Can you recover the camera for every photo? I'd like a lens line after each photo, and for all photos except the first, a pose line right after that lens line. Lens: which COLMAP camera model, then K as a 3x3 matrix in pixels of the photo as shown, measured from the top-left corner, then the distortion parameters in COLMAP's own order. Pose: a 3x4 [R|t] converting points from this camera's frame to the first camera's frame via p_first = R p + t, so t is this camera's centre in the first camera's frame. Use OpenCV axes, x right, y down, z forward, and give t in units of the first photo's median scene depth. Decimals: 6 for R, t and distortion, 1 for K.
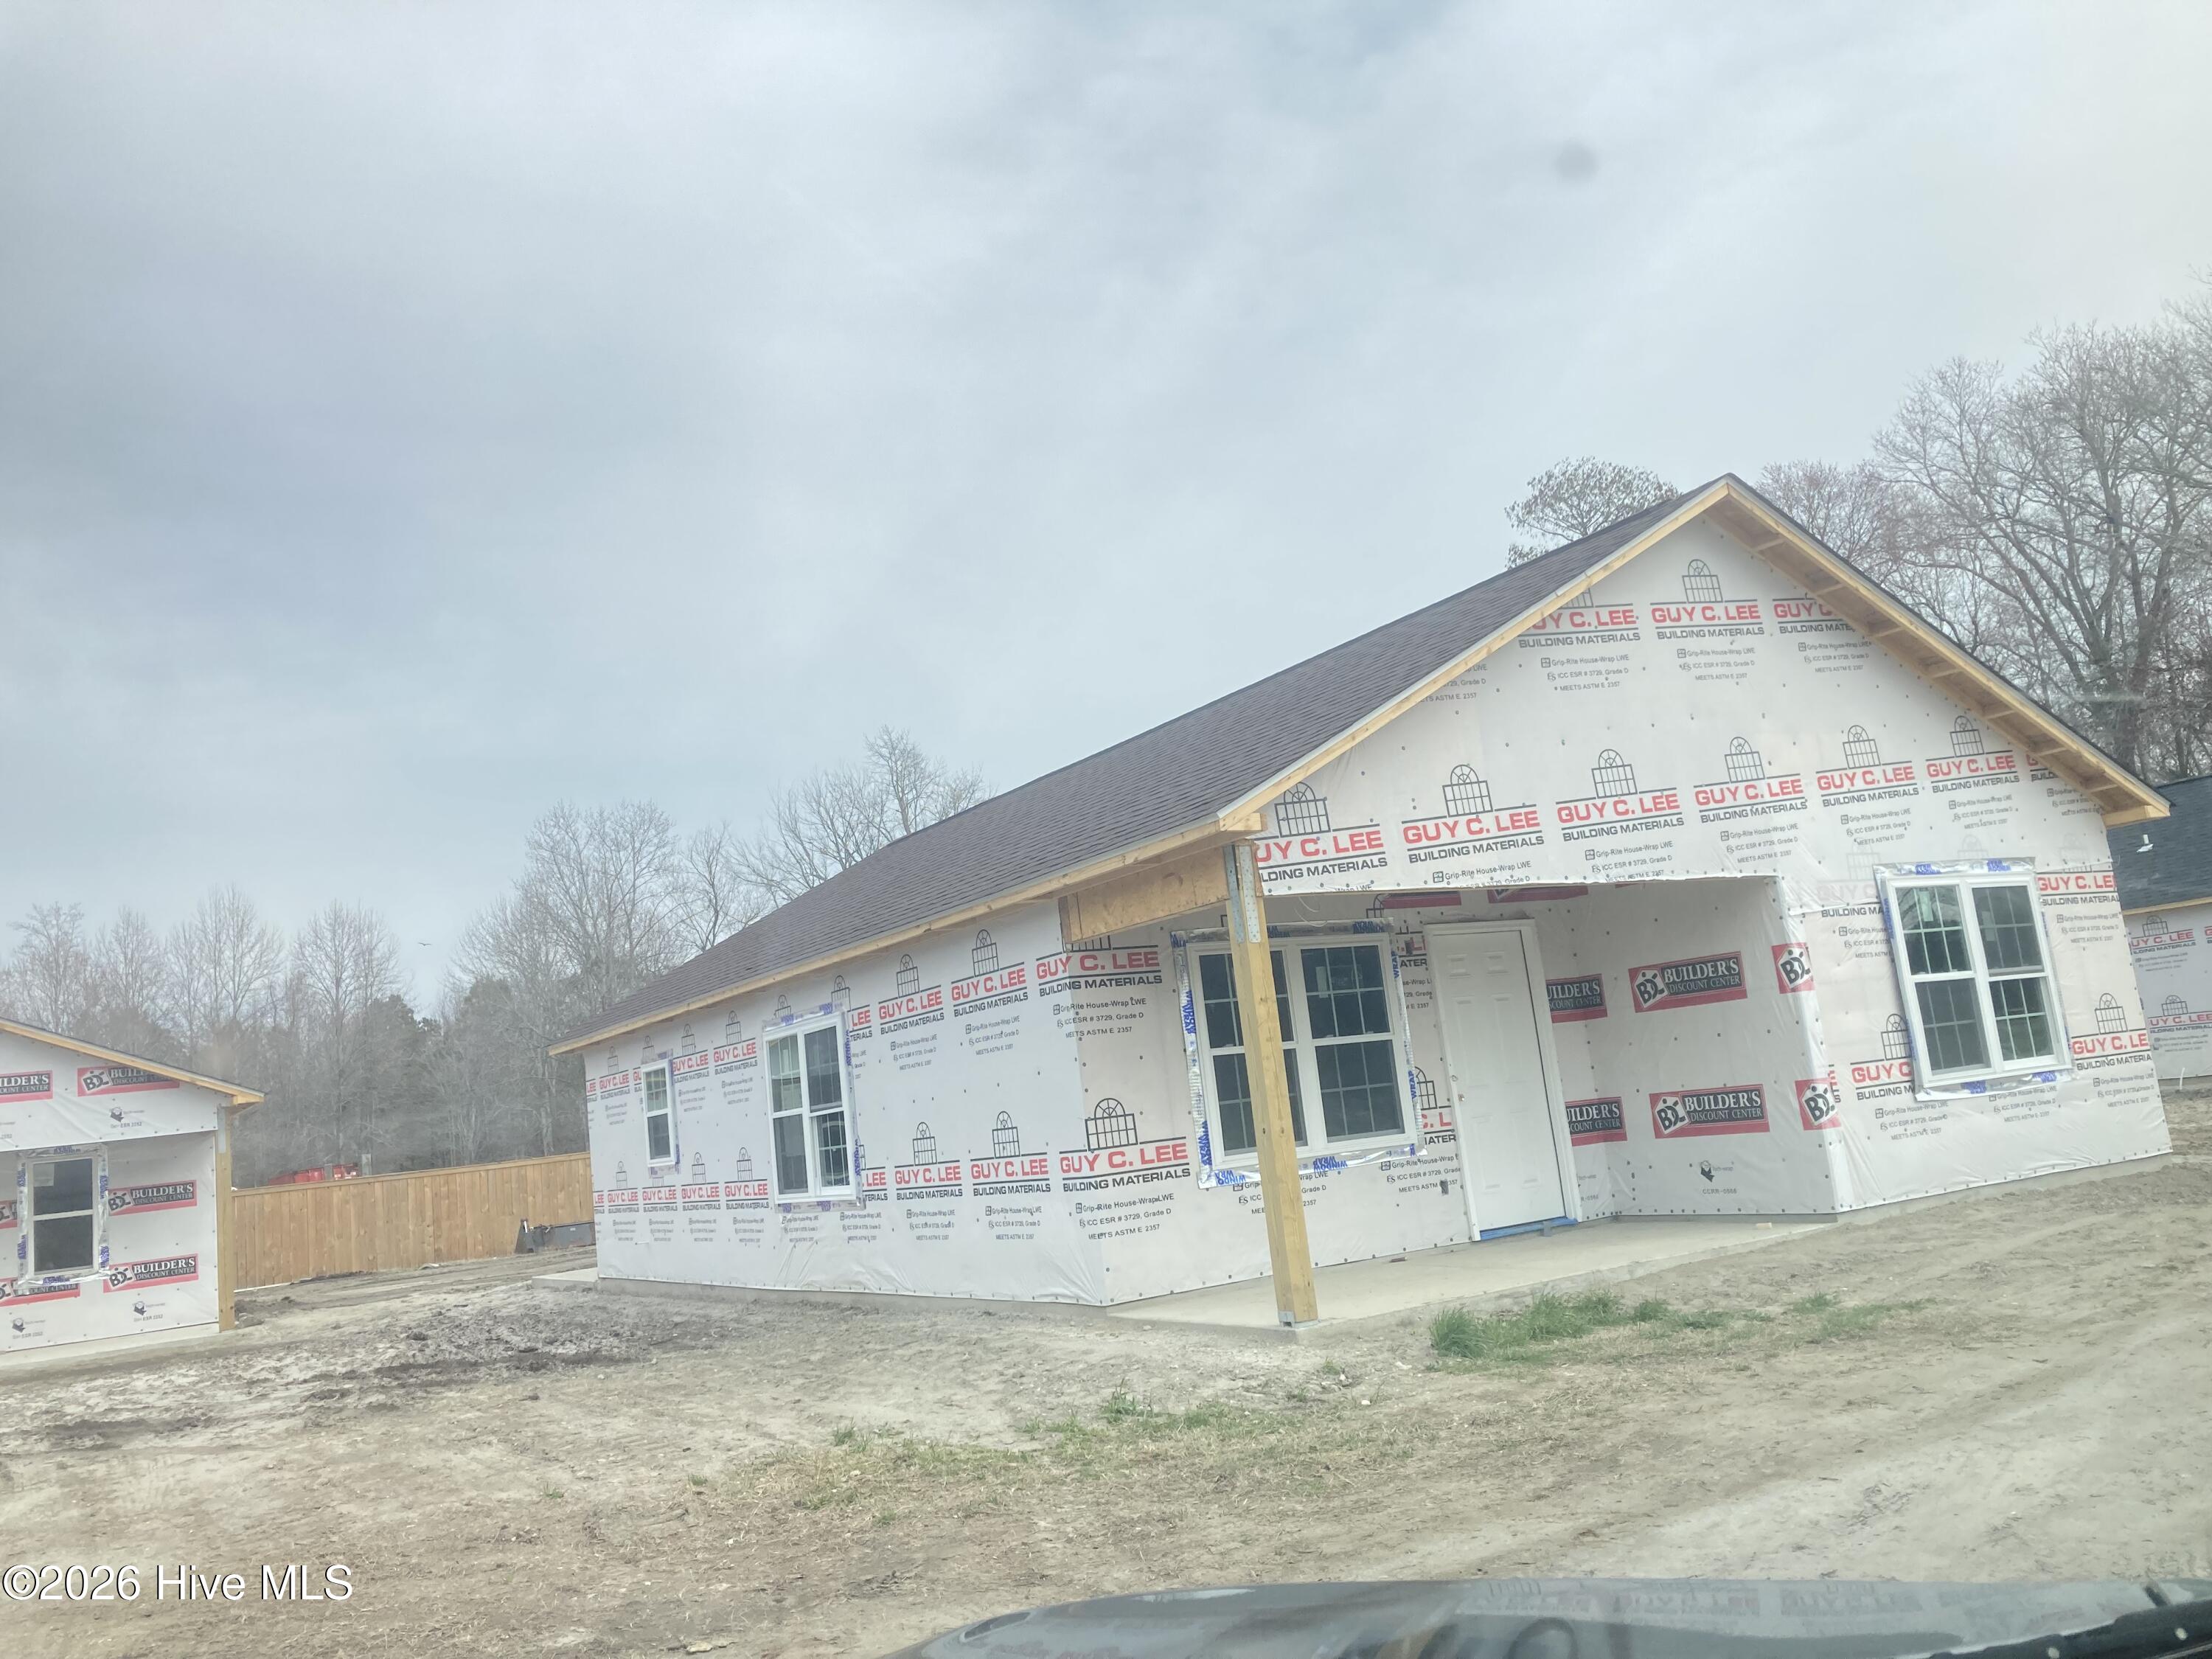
lens RADIAL K [[1788.6, 0, 1065.0], [0, 1788.6, 791.3], [0, 0, 1]] dist [0.095439, -0.125489]
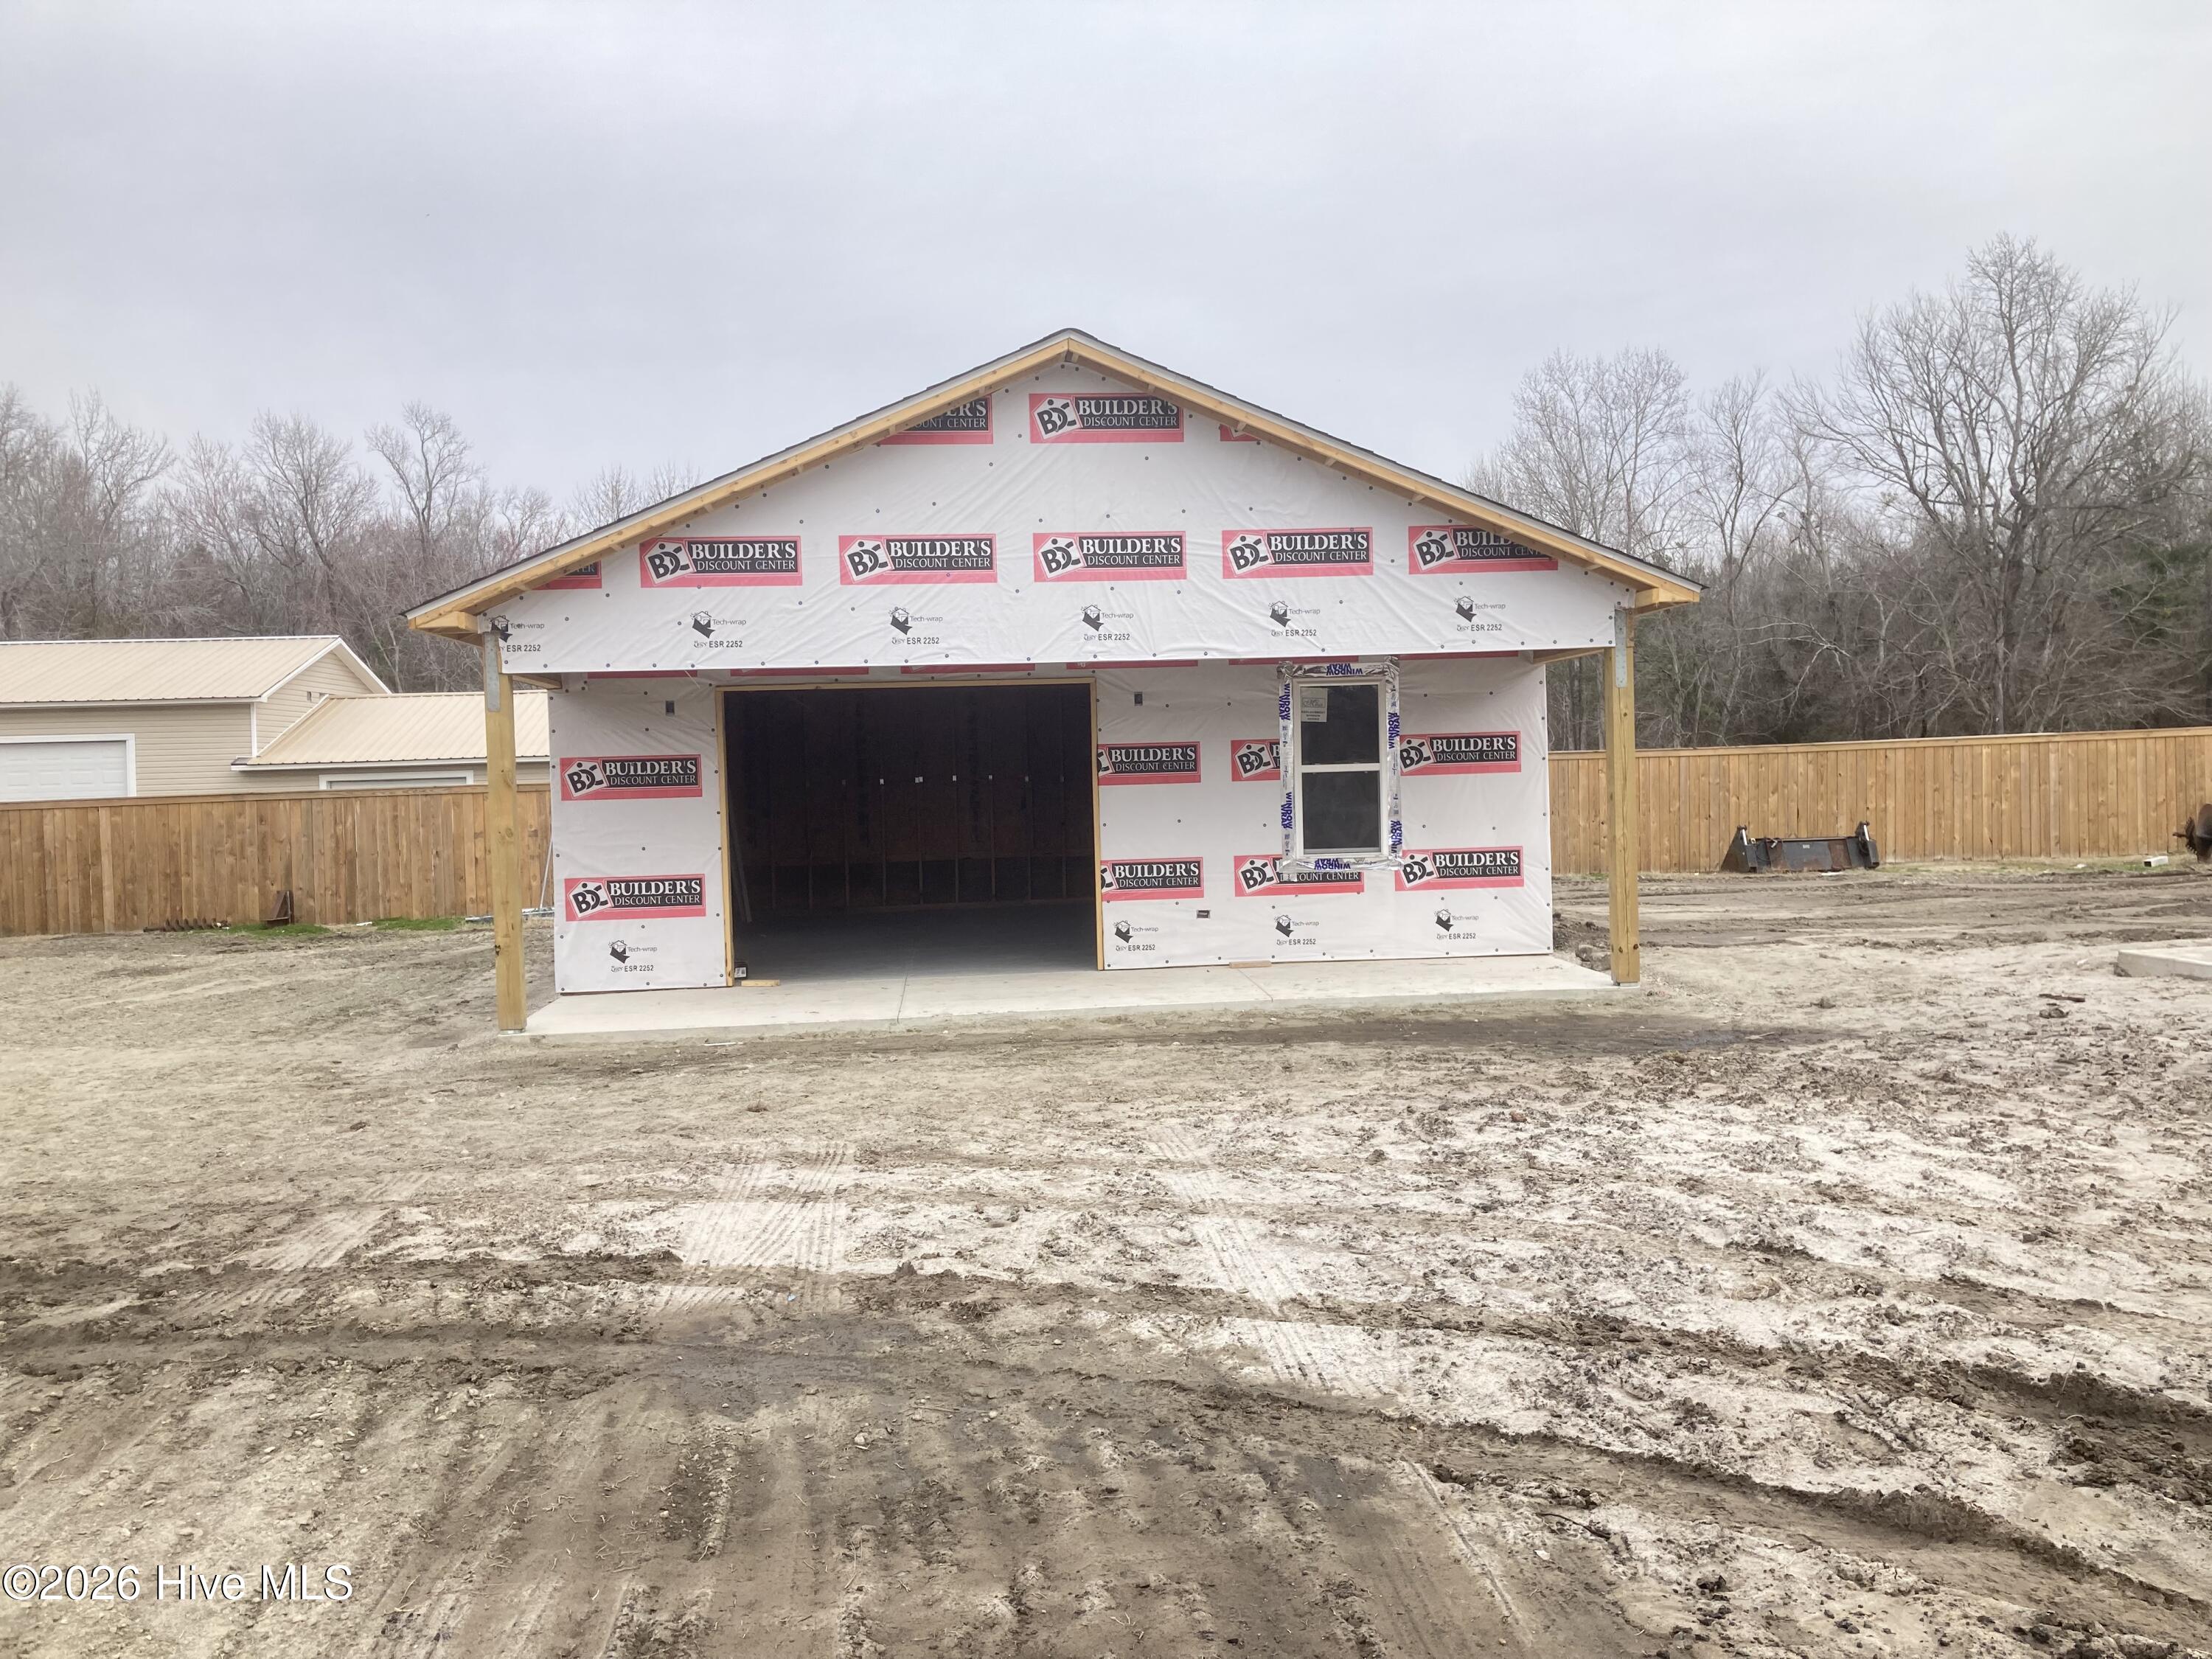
lens RADIAL K [[1800.7, 0, 1125.7], [0, 1800.7, 840.3], [0, 0, 1]] dist [0.055718, -0.054571]
pose [[0.902808, 0.098707, -0.418563, -0.613012], [0.005570, 0.970537, 0.240888, 0.180610], [0.430008, -0.219807, 0.875658, 0.703817]]
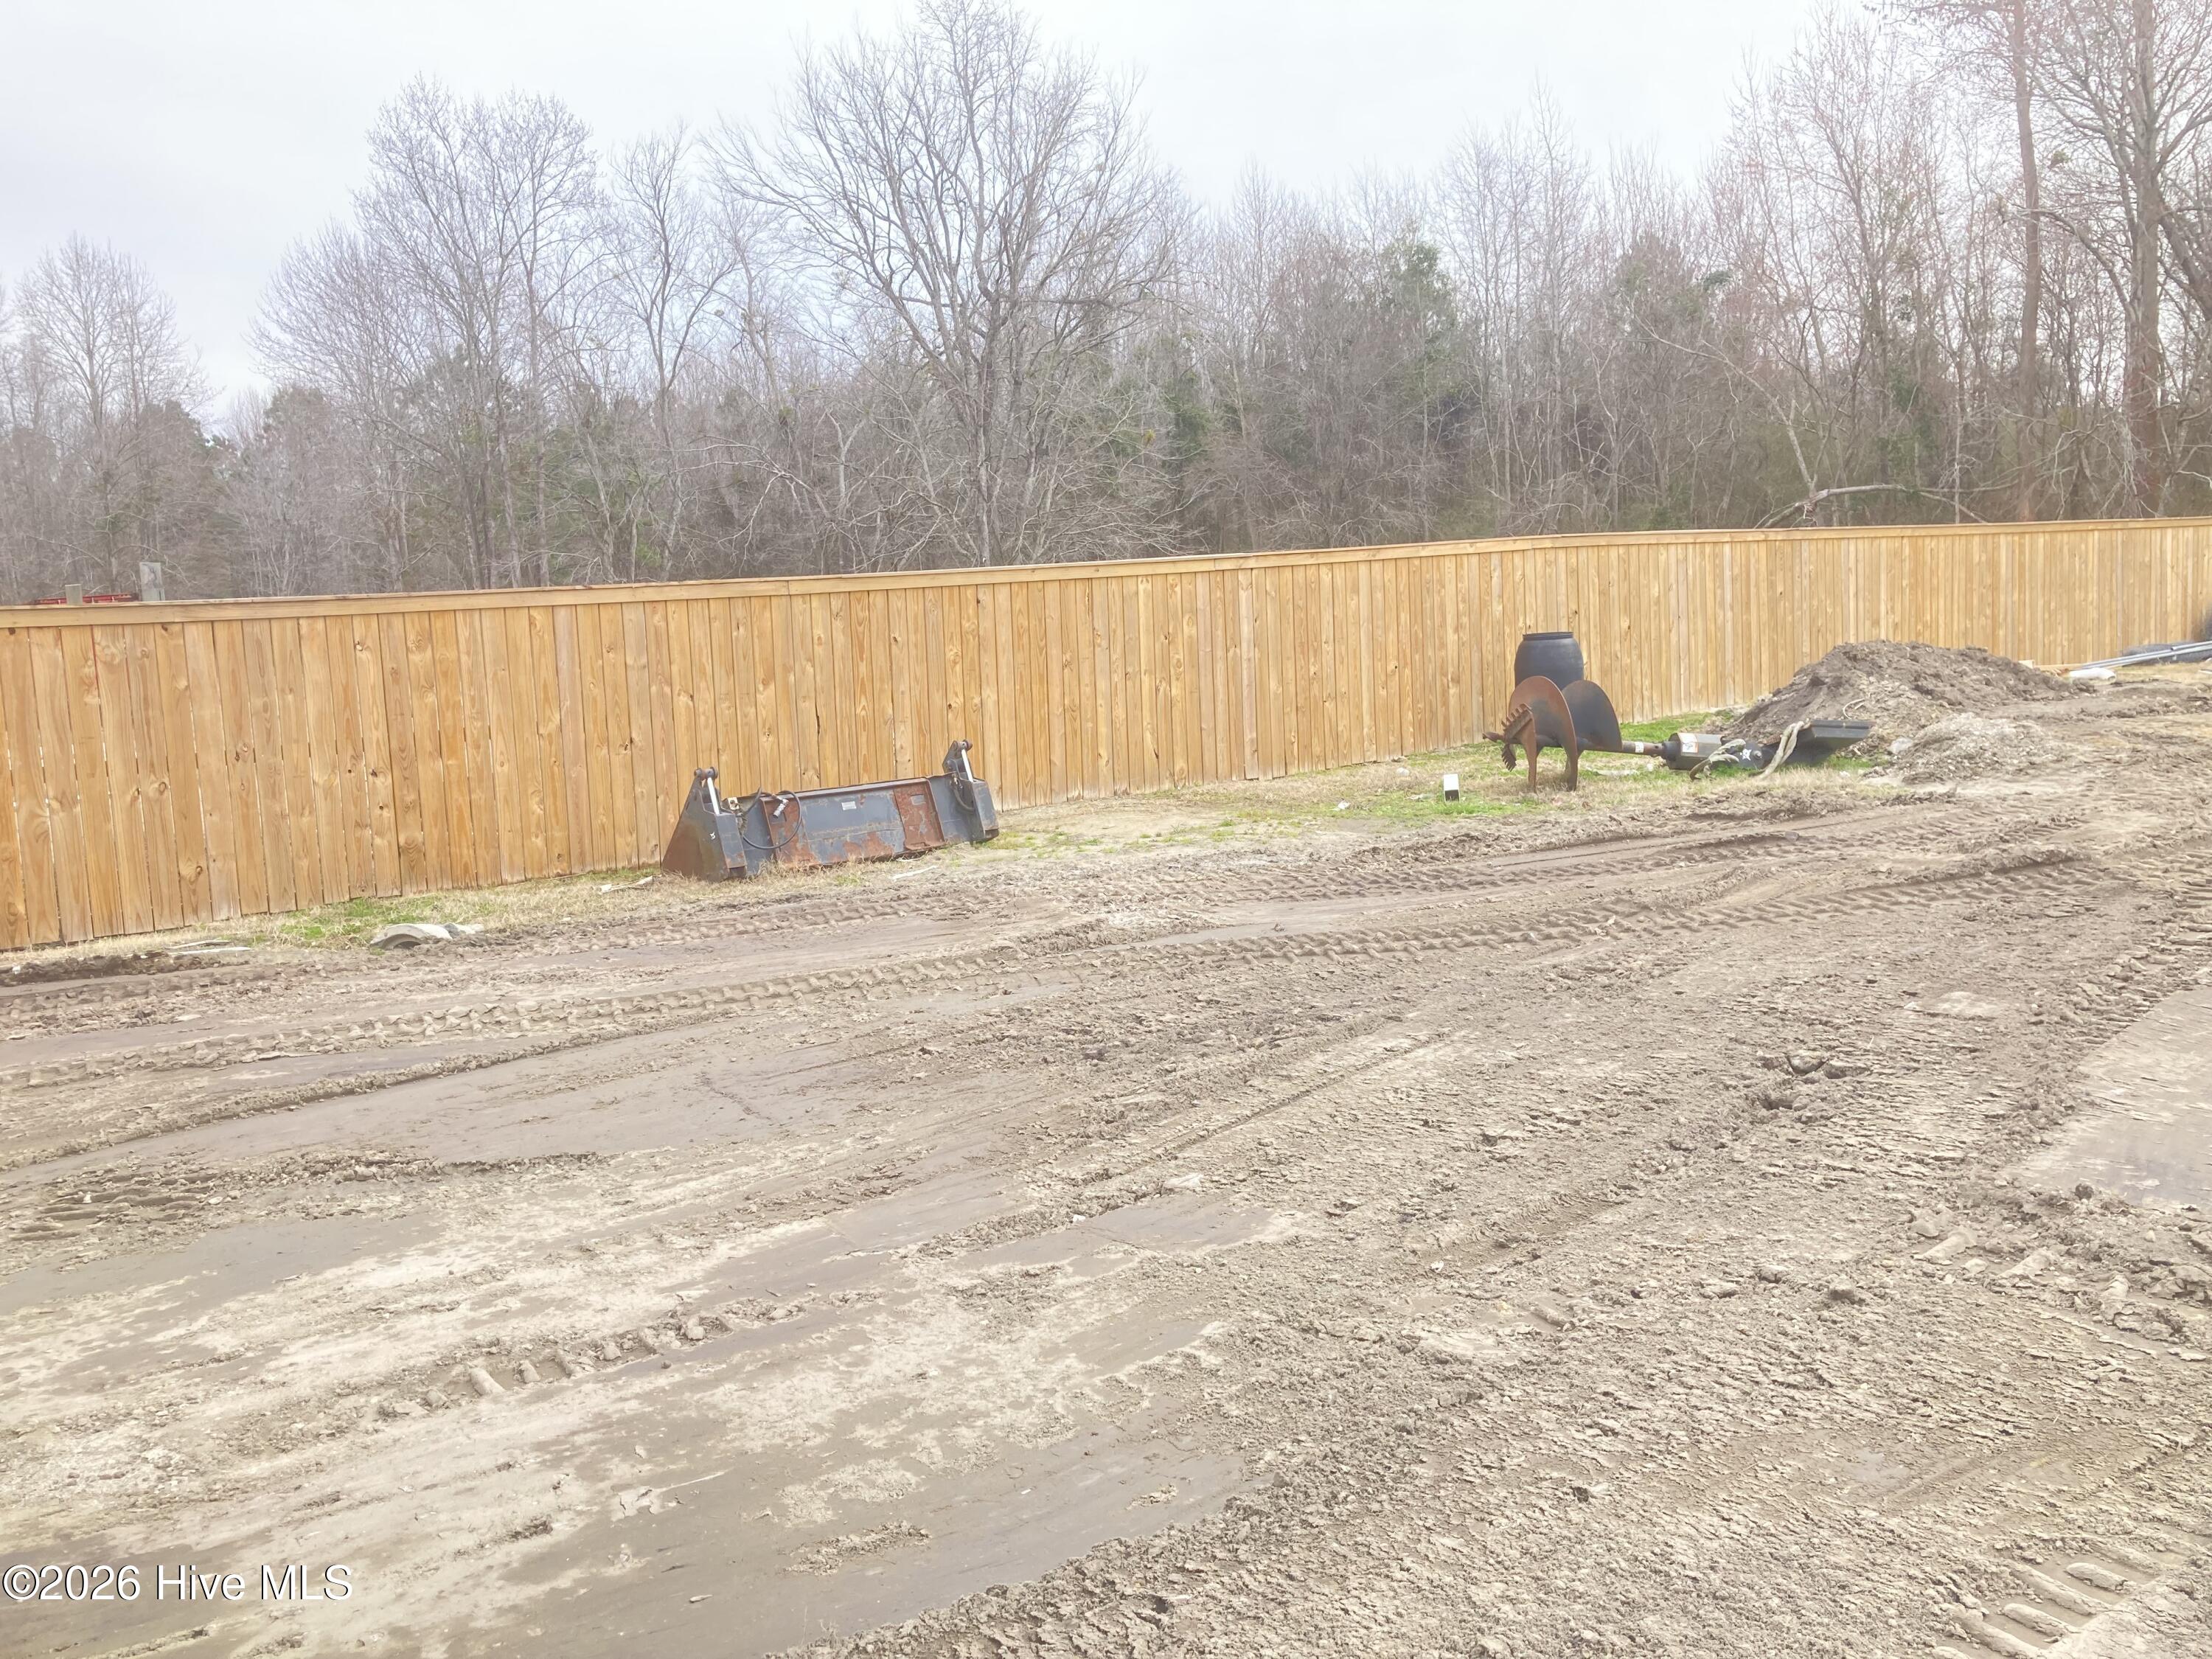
lens RADIAL K [[1844.8, 0, 1112.5], [0, 1844.8, 799.4], [0, 0, 1]] dist [0.001121, 0.063782]
pose [[0.991803, 0.046123, 0.119162, -0.760876], [-0.077349, 0.959017, 0.272587, 0.428638], [-0.101705, -0.279569, 0.954724, 1.976147]]
